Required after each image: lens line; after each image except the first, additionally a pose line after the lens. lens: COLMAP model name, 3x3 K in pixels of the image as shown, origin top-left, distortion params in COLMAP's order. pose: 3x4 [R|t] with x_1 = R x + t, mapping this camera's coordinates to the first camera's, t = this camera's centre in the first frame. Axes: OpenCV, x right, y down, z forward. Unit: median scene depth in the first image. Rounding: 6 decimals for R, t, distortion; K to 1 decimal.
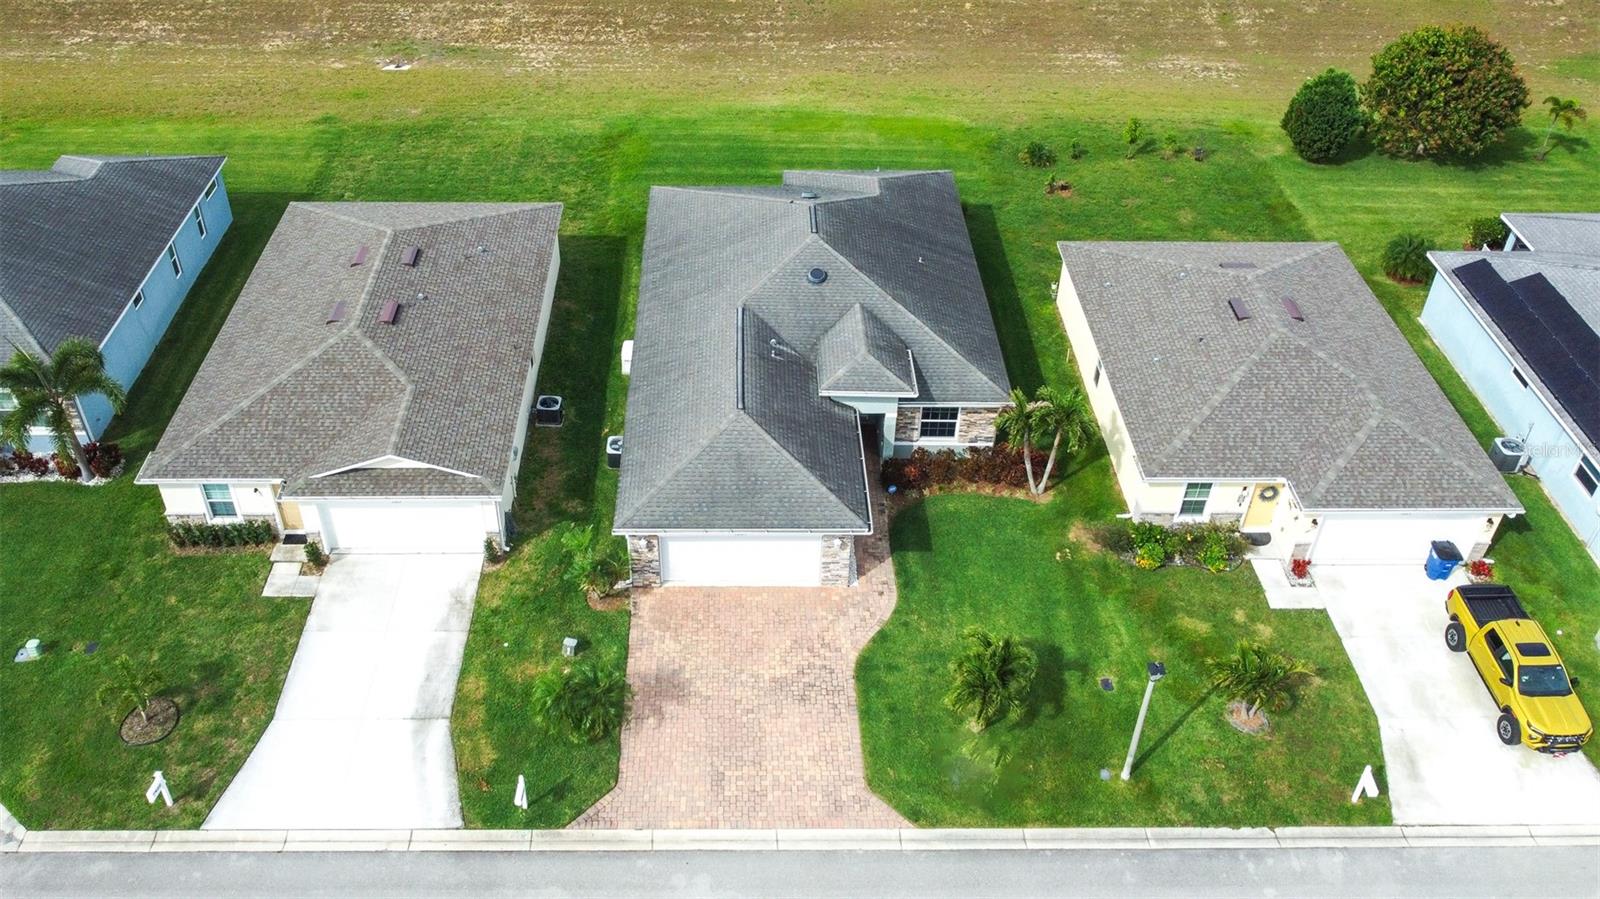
lens RADIAL K [[1308.6, 0, 752.7], [0, 1308.6, 454.6], [0, 0, 1]] dist [-0.003313, -0.000291]
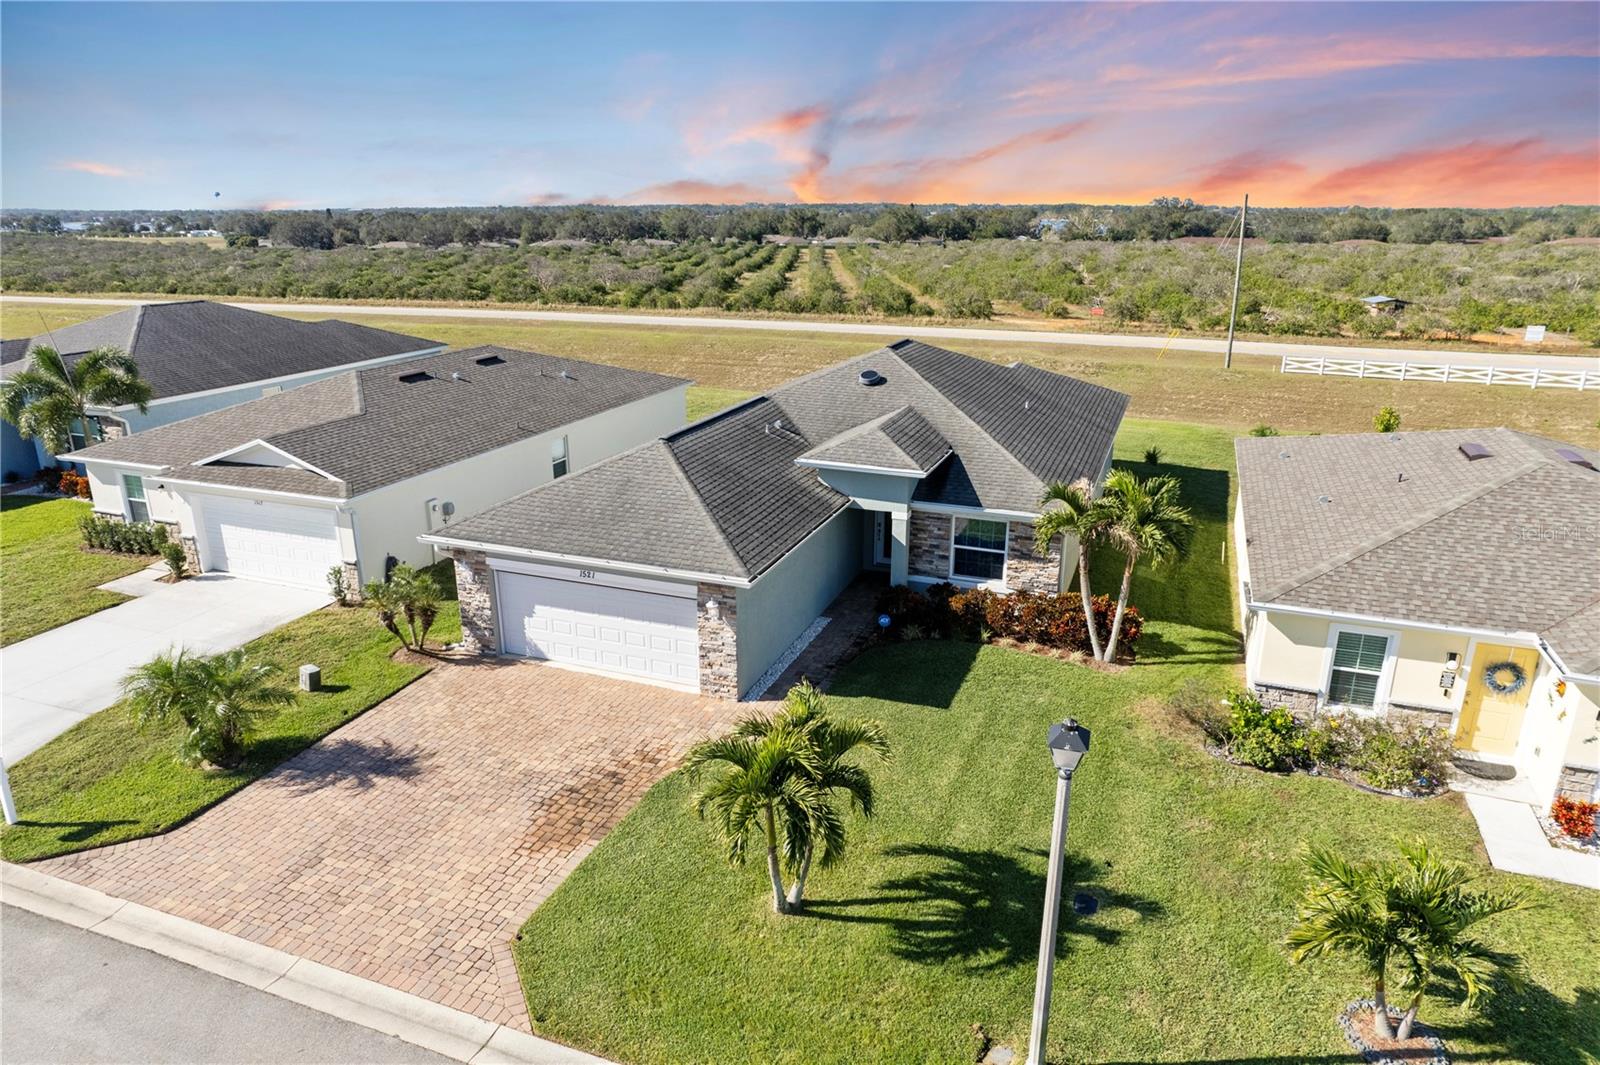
lens RADIAL K [[1017.1, 0, 802.6], [0, 1017.1, 547.5], [0, 0, 1]] dist [-0.065204, 0.058413]
pose [[0.931100, 0.108911, -0.348125, 0.272489], [-0.224790, 0.922943, -0.312483, 0.183242], [0.287266, 0.369208, 0.883834, 0.552304]]
